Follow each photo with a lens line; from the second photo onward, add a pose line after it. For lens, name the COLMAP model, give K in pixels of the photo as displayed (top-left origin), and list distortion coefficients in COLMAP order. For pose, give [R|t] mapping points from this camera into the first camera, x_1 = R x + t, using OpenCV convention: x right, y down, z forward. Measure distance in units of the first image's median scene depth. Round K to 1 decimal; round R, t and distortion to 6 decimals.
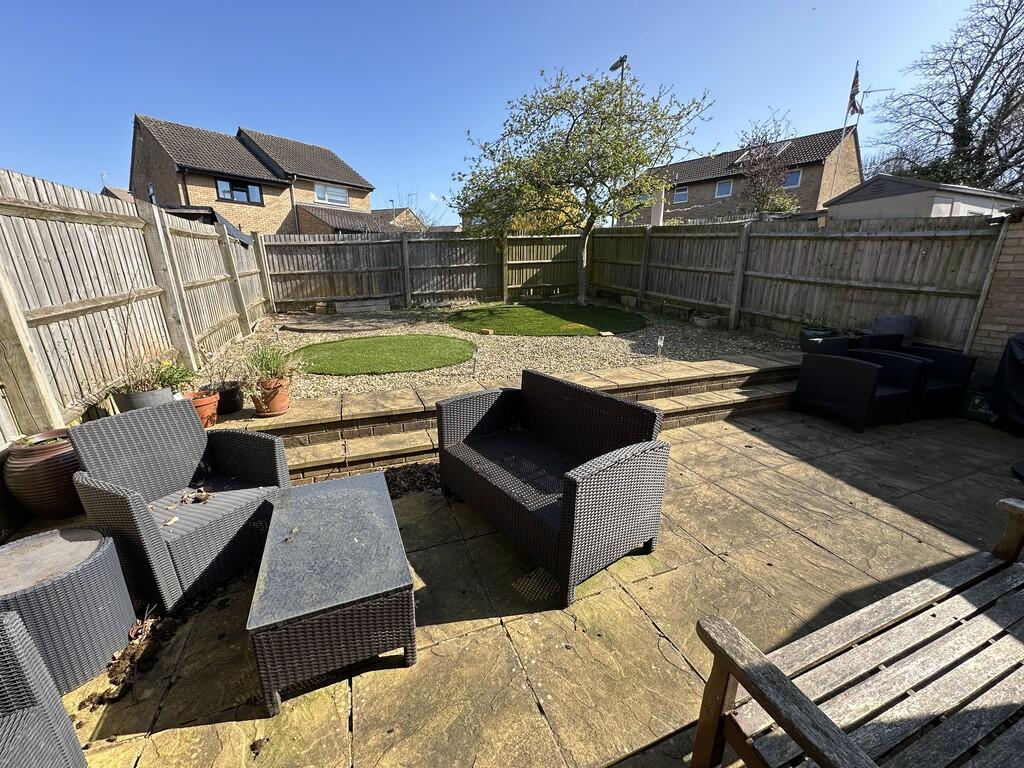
lens RADIAL K [[412.7, 0, 511.1], [0, 412.7, 386.4], [0, 0, 1]] dist [-0.000989, 0.000296]
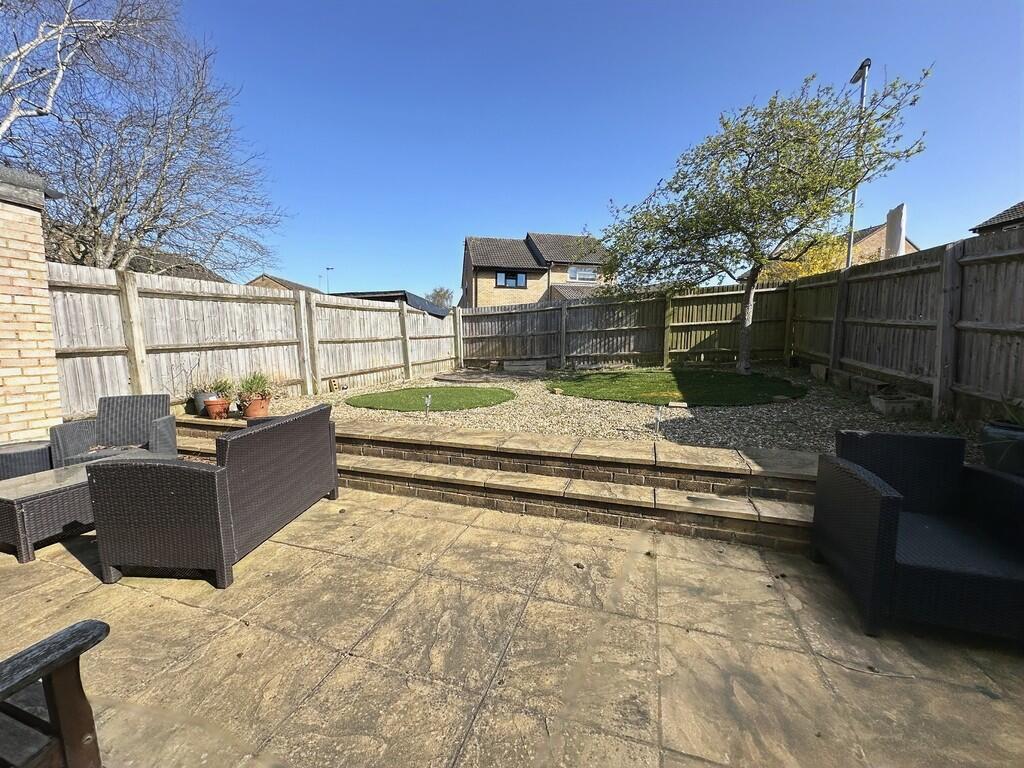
lens RADIAL K [[412.7, 0, 511.6], [0, 412.7, 385.4], [0, 0, 1]] dist [-0.000989, 0.000296]
pose [[0.761520, 0.066927, -0.644676, 0.353164], [-0.175131, 0.978903, -0.105247, -0.018609], [0.624032, 0.193051, 0.757176, 0.149162]]
